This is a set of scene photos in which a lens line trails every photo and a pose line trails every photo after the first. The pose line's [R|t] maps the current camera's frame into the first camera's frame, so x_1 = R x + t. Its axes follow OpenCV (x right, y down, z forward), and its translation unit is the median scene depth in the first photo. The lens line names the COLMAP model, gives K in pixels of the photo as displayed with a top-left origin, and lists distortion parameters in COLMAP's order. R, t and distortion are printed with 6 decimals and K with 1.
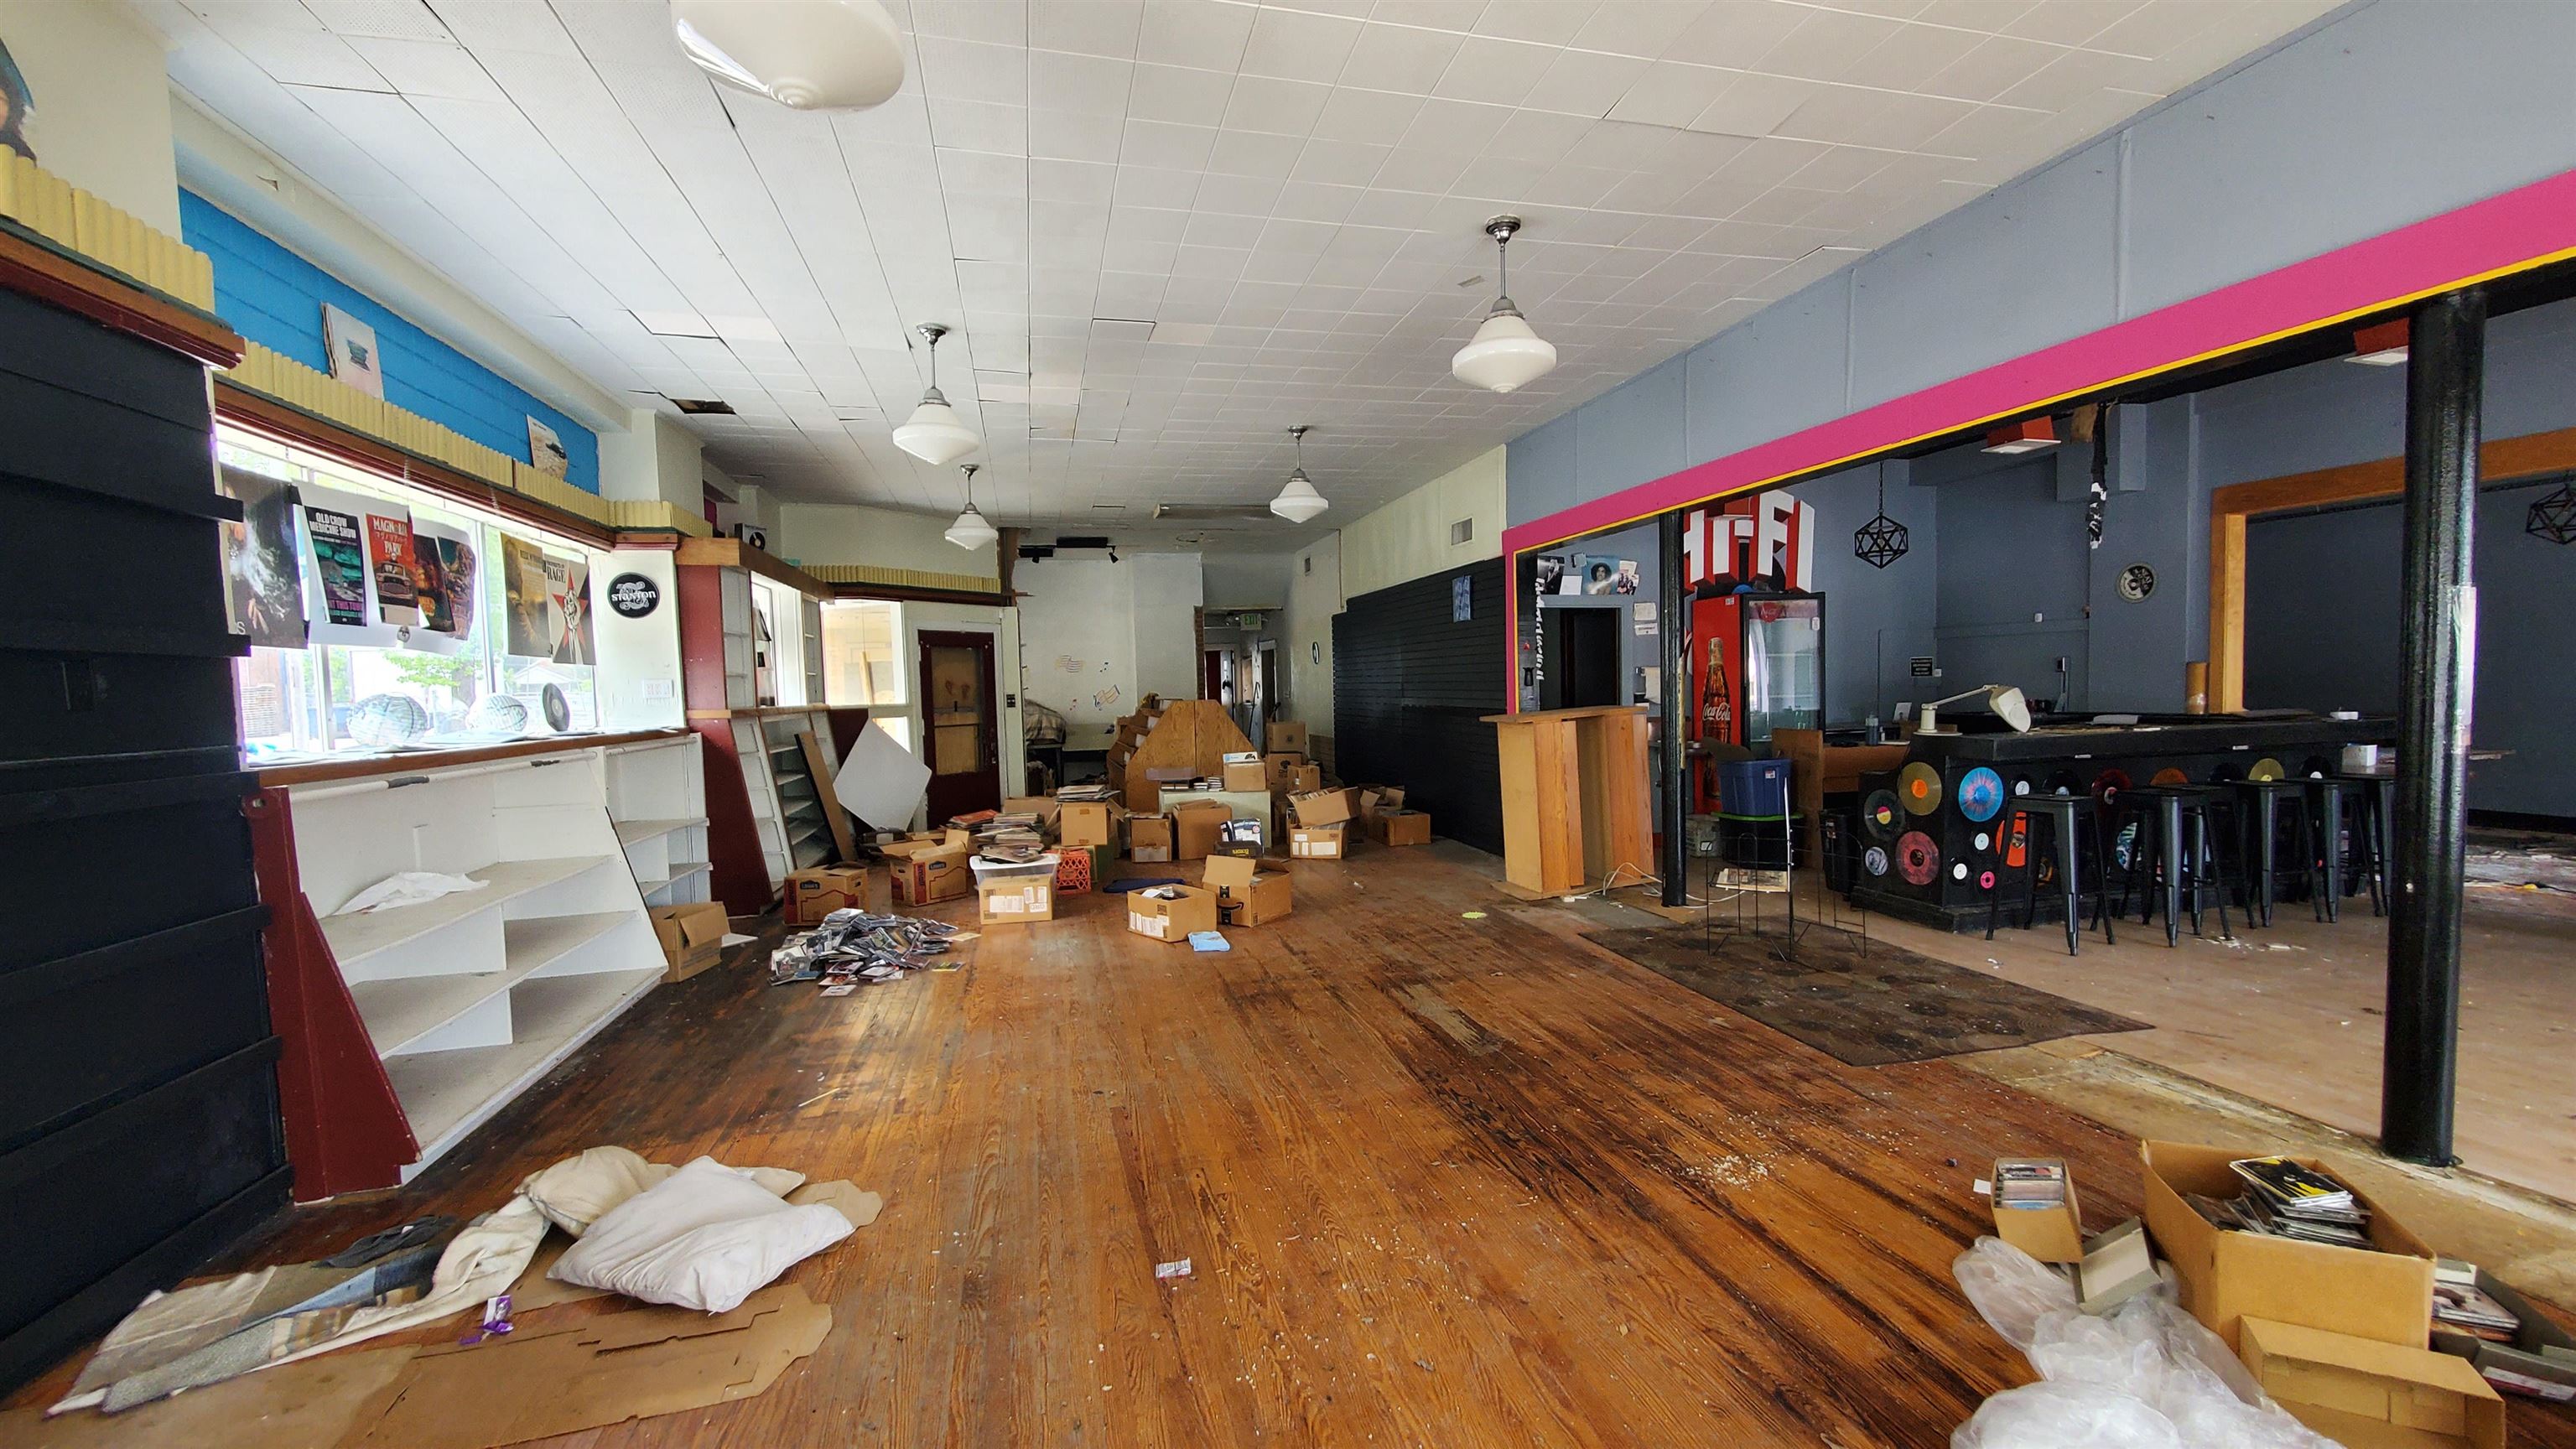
lens RADIAL K [[1028.7, 0, 1286.6], [0, 1028.7, 735.0], [0, 0, 1]] dist [-0.001501, -0.000831]
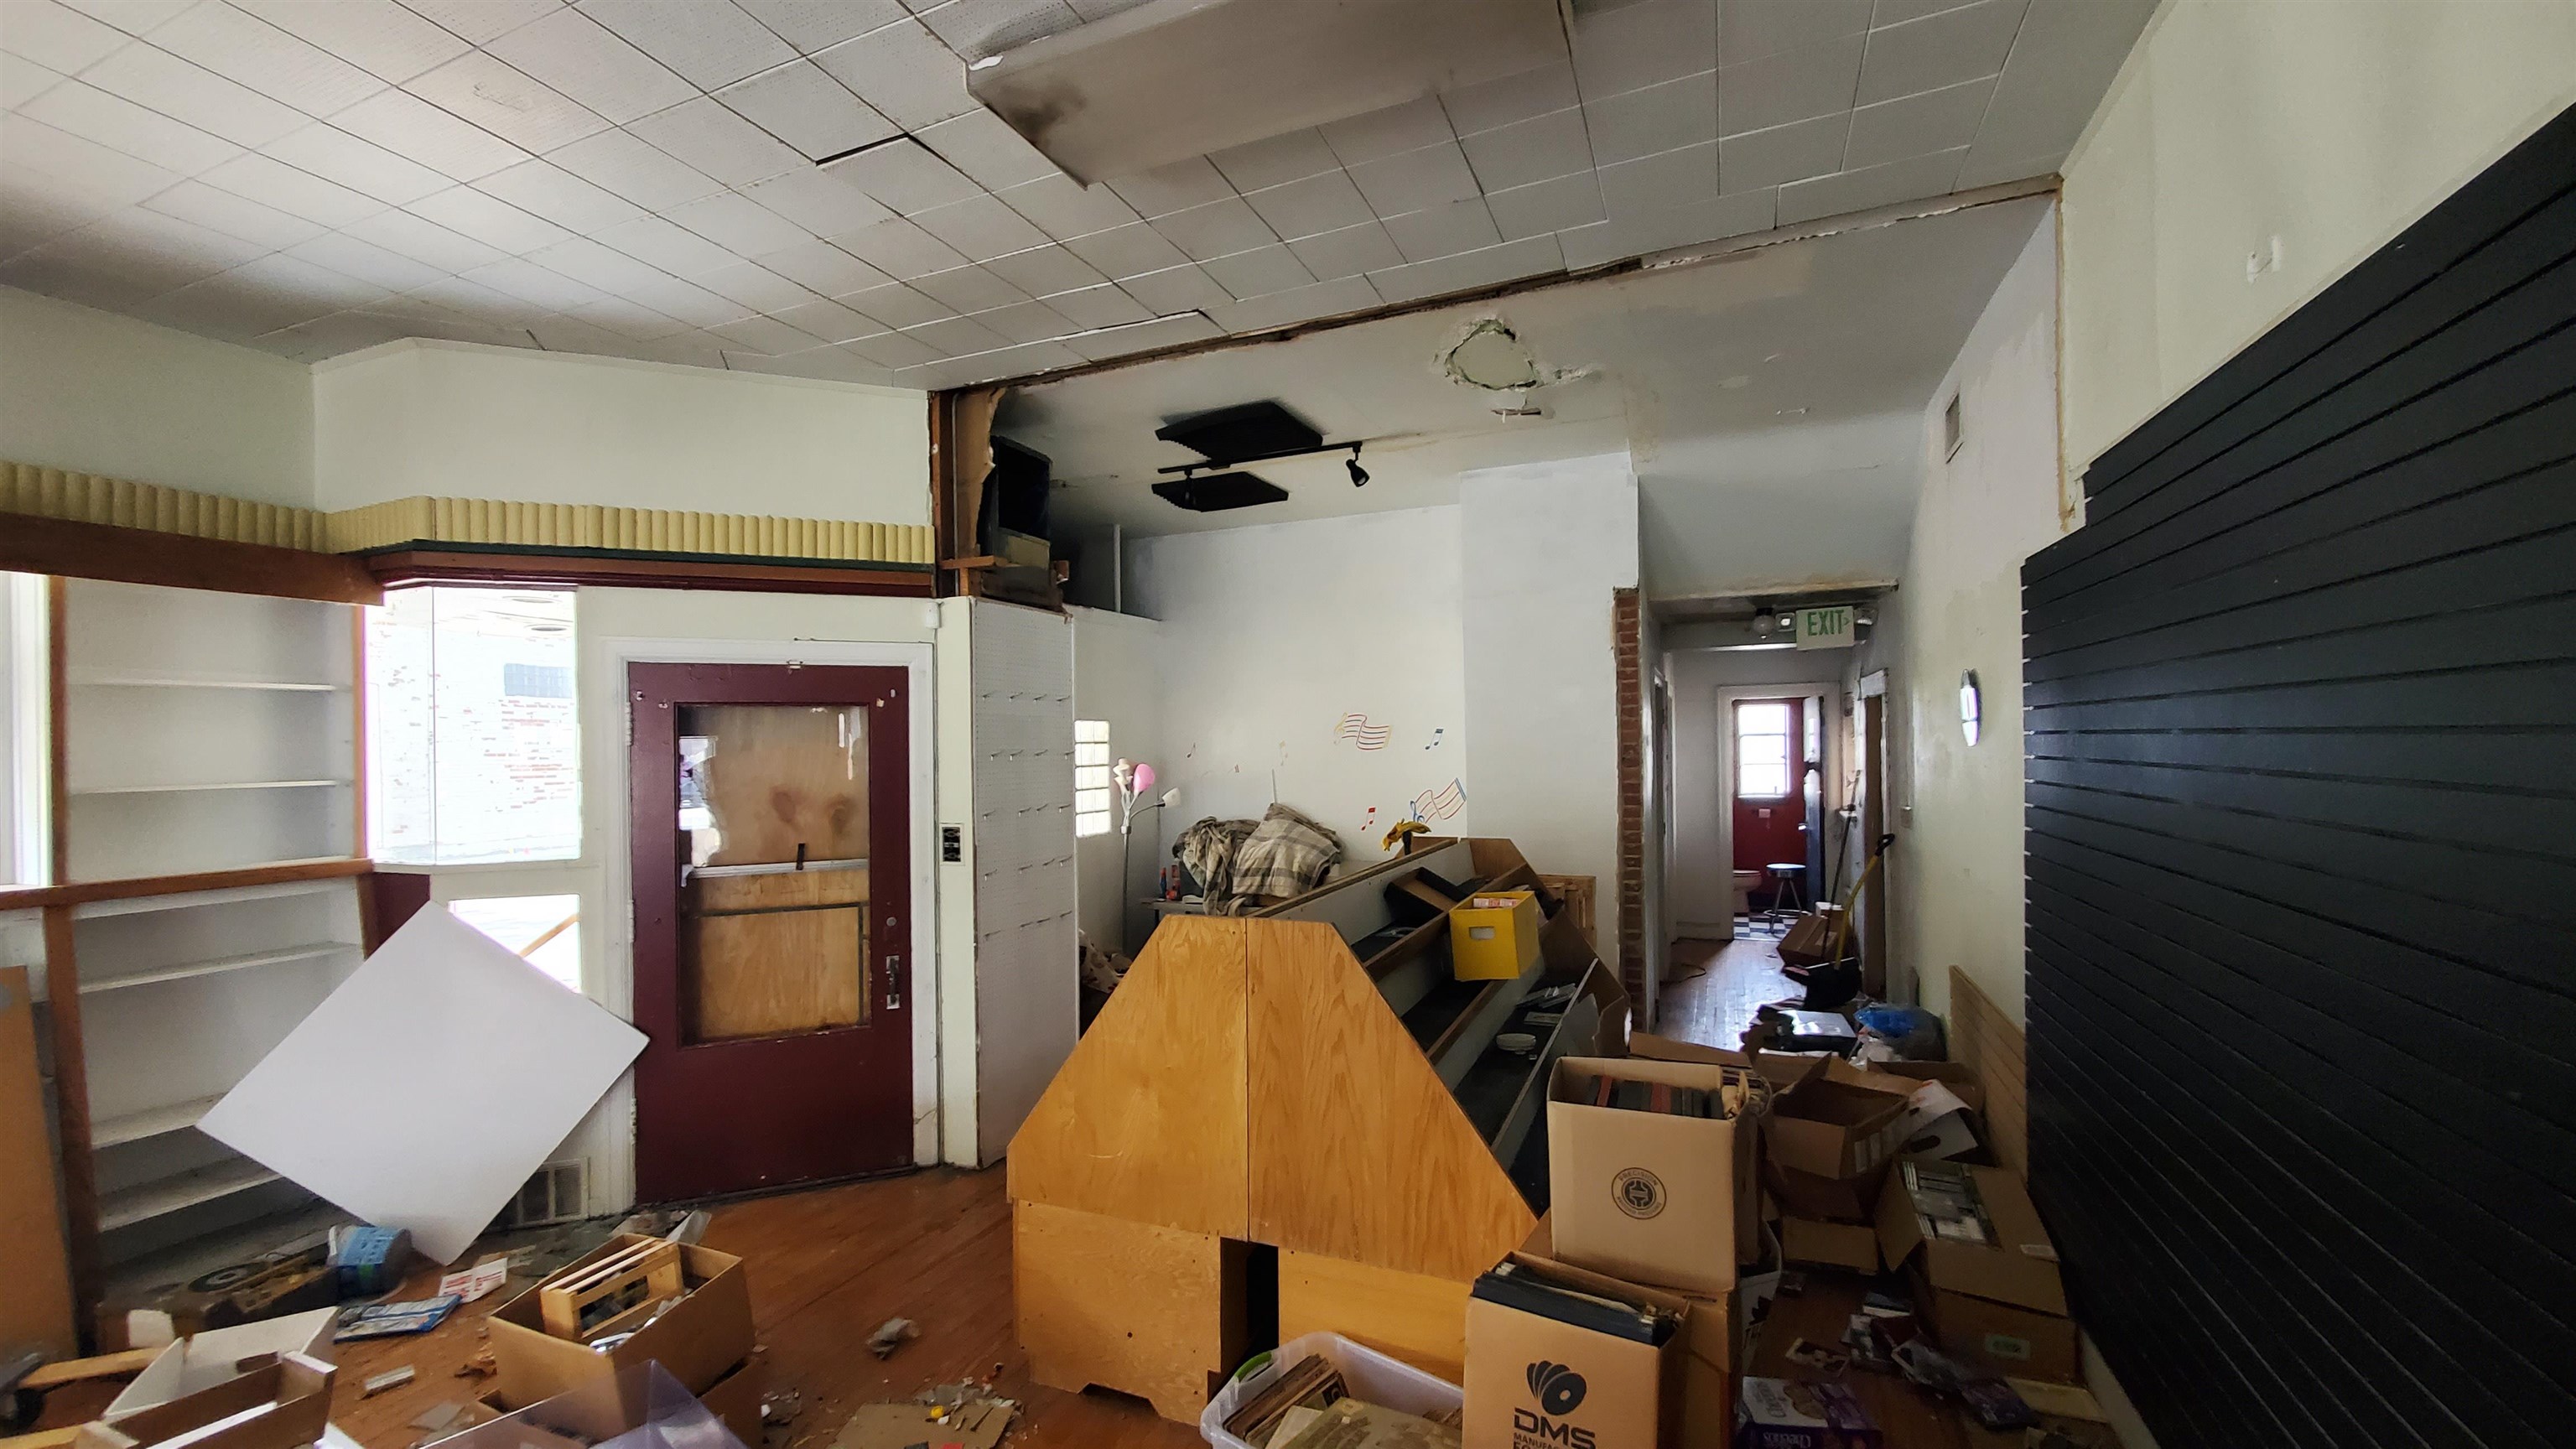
lens RADIAL K [[1028.7, 0, 1286.6], [0, 1028.7, 735.0], [0, 0, 1]] dist [-0.001501, -0.000831]
pose [[0.799761, 0.011009, -0.600218, 0.057370], [-0.036715, 0.998857, -0.030601, -0.066518], [0.599195, 0.046510, 0.799251, 0.771666]]
